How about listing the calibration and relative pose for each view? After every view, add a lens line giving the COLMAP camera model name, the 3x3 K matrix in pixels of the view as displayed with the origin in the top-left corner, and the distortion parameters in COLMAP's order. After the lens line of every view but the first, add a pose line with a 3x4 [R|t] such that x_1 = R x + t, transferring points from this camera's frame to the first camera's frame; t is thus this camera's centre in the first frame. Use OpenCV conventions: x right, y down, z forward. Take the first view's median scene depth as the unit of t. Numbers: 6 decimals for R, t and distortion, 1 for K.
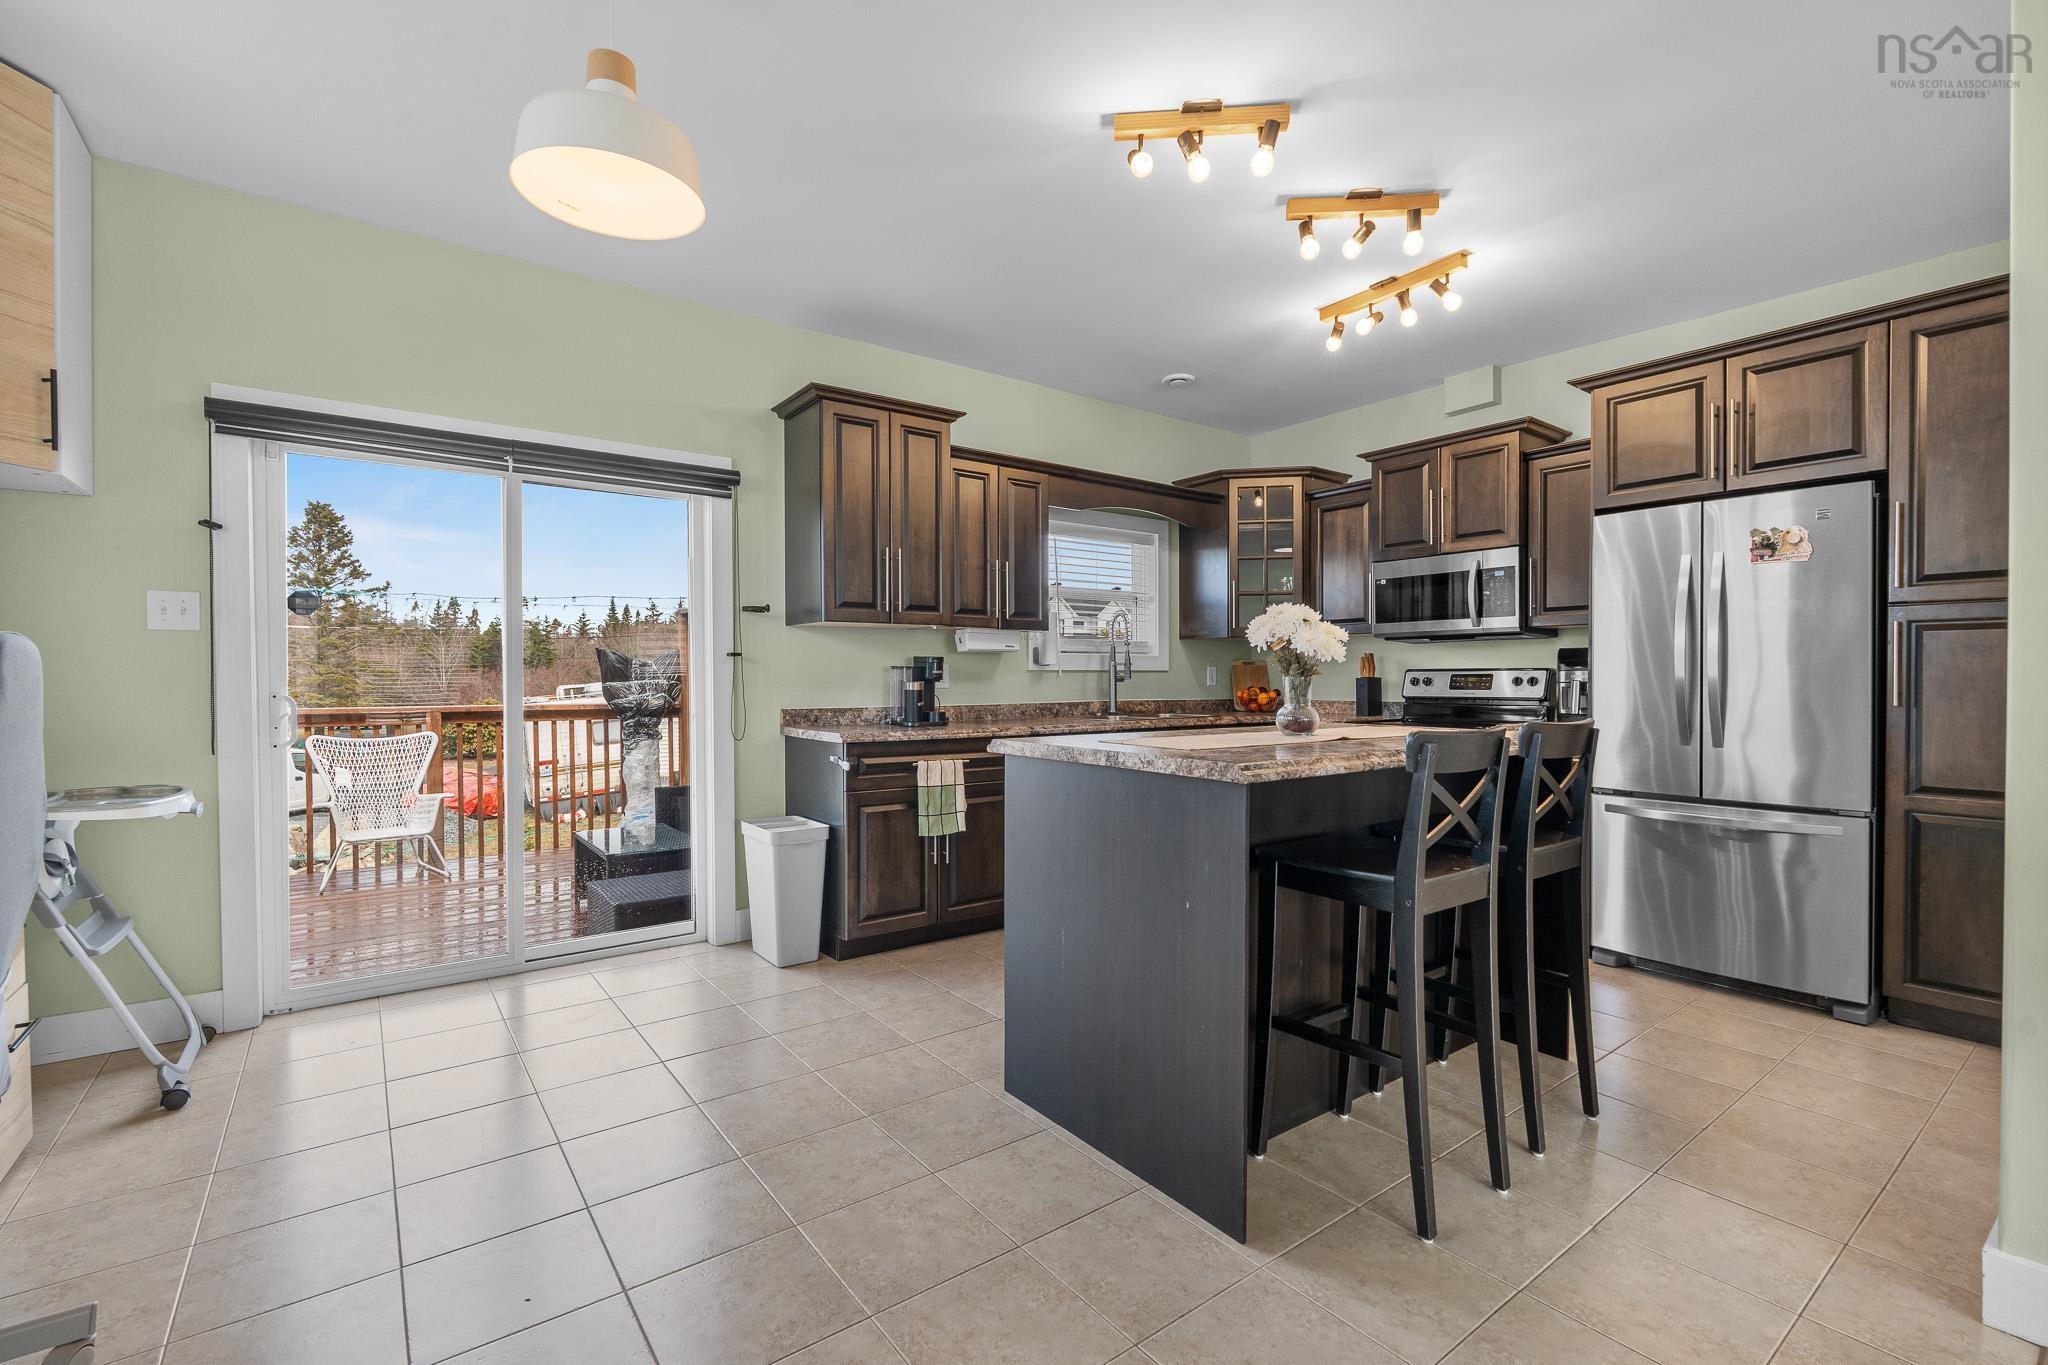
lens RADIAL K [[897.4, 0, 1023.6], [0, 897.4, 686.7], [0, 0, 1]] dist [-0.006571, 0.000691]
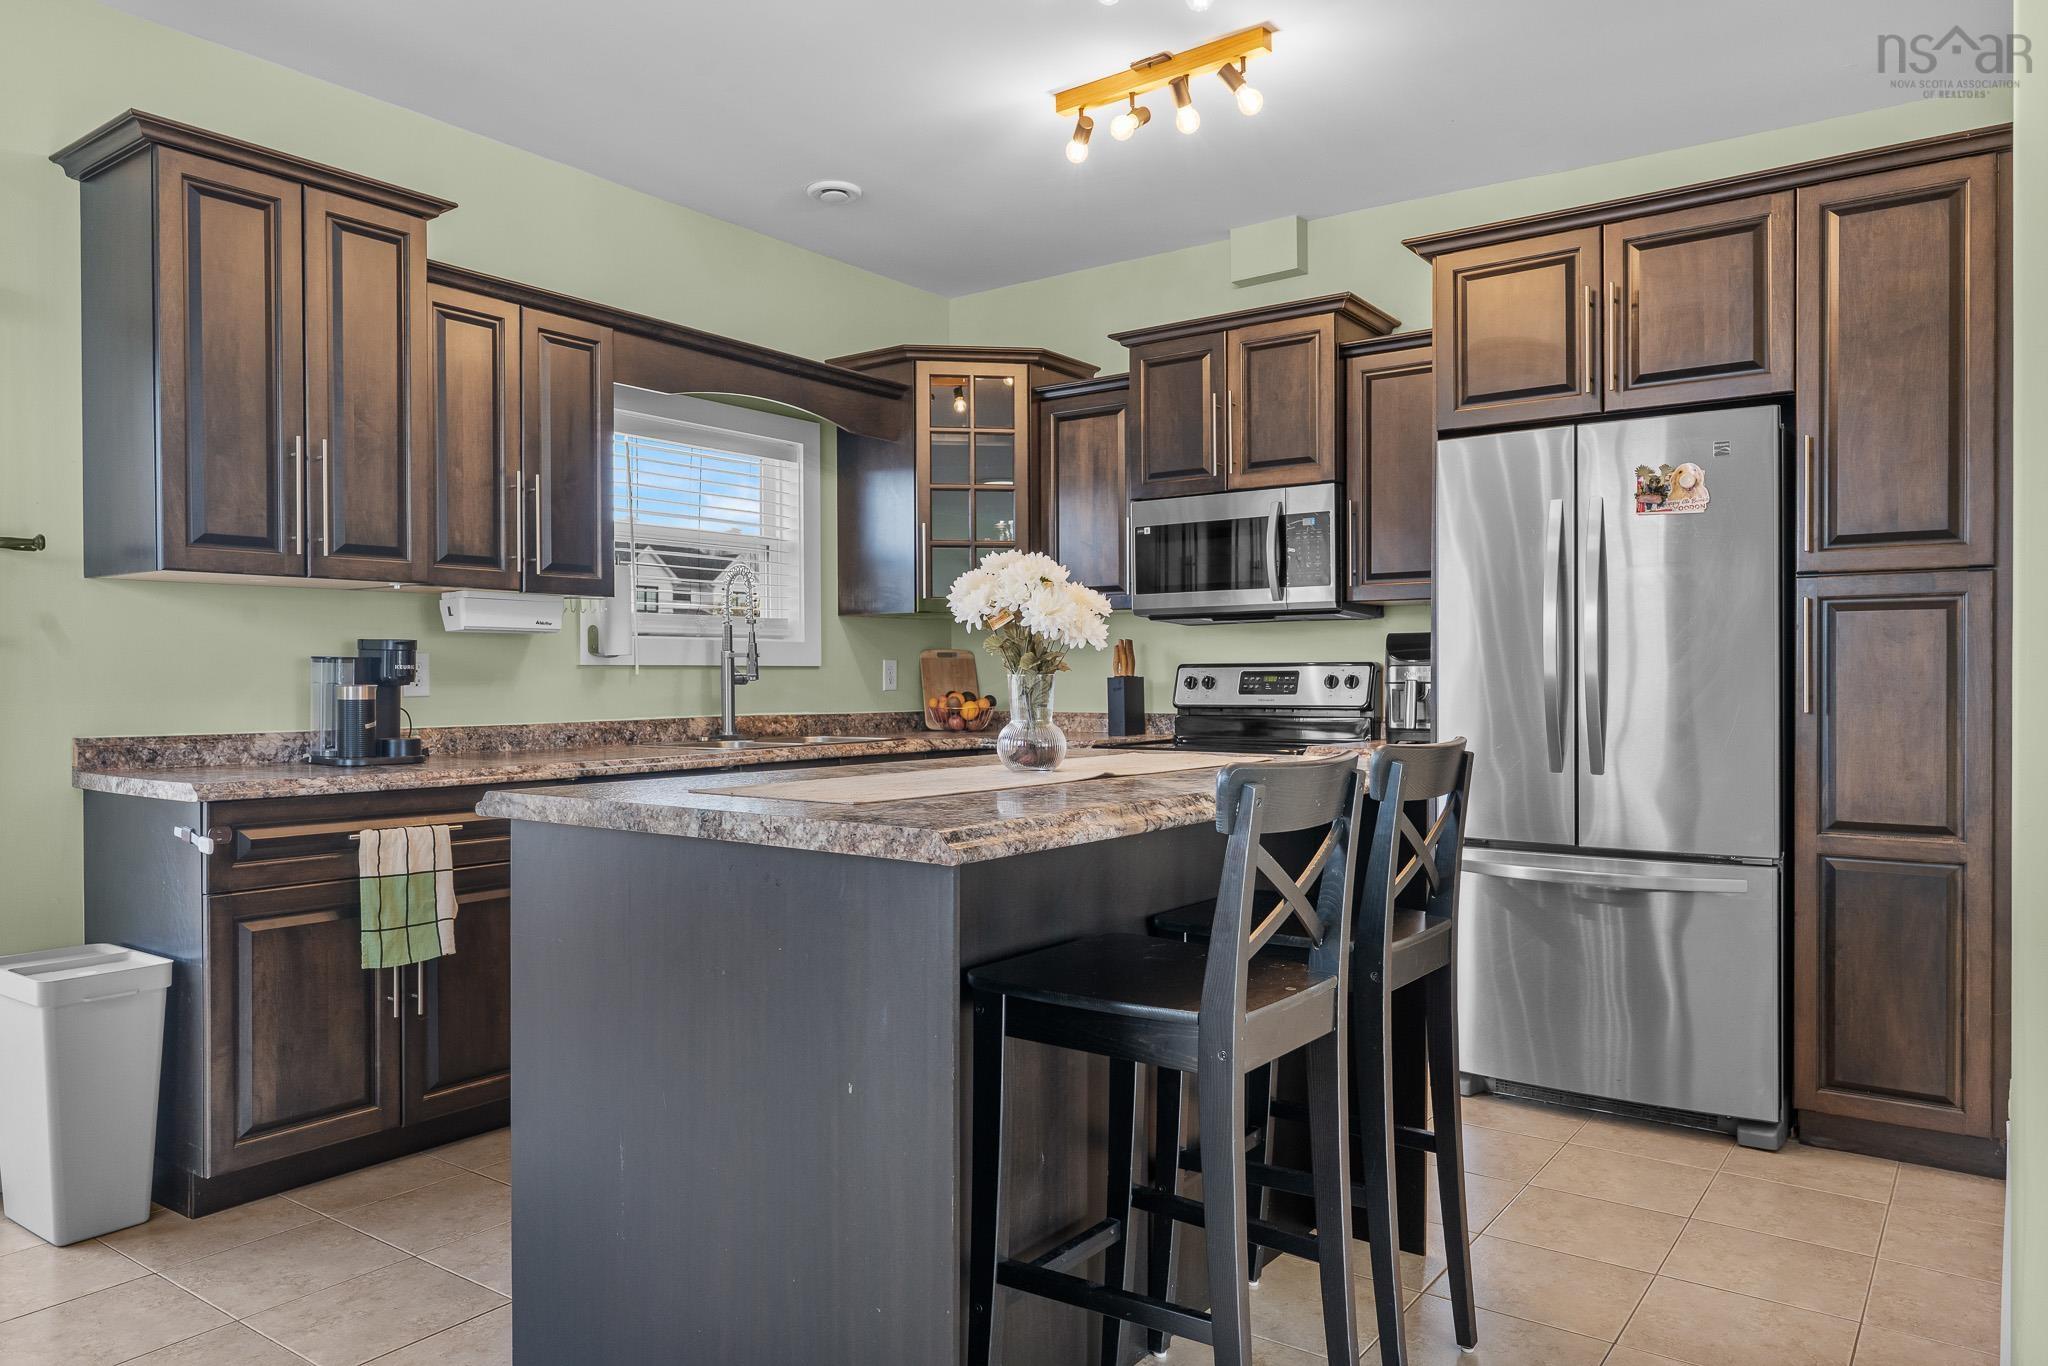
lens RADIAL K [[1377.3, 0, 1021.9], [0, 1377.3, 686.5], [0, 0, 1]] dist [-0.005138, 0.004112]
pose [[0.954511, -0.003389, 0.298155, 0.015825], [0.004783, 0.999981, -0.003947, 0.000736], [-0.298136, 0.005193, 0.954509, 0.079534]]
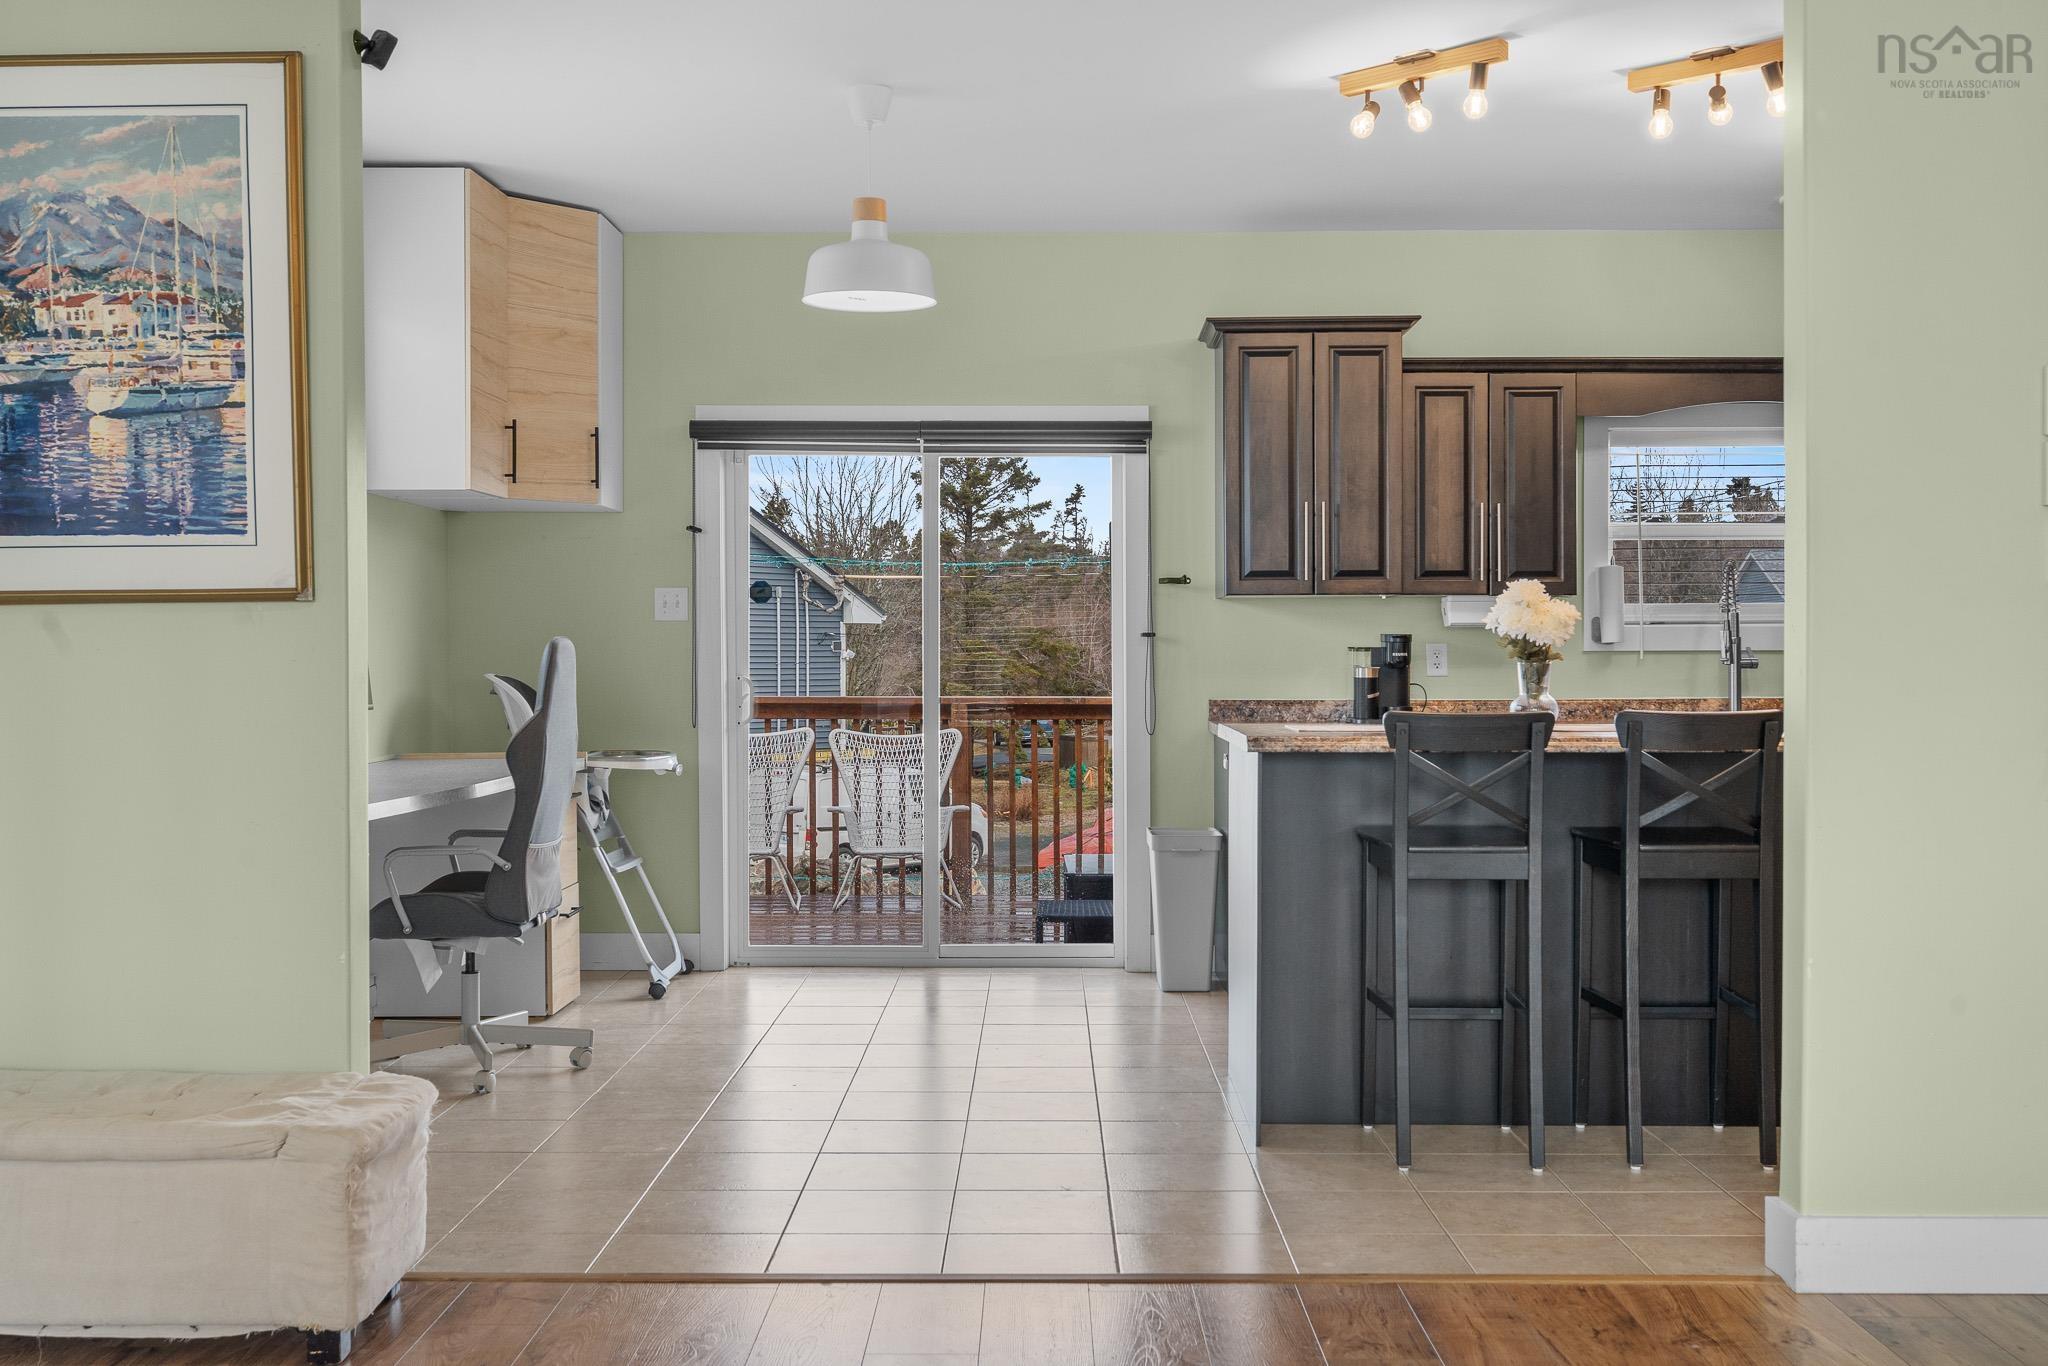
lens RADIAL K [[2018.9, 0, 1021.8], [0, 2018.9, 692.0], [0, 0, 1]] dist [0.004908, 0.000000]
pose [[0.794337, 0.010557, -0.607385, 0.734498], [-0.006721, 0.999941, 0.008589, 0.003324], [0.607440, -0.002740, 0.794361, -0.592841]]
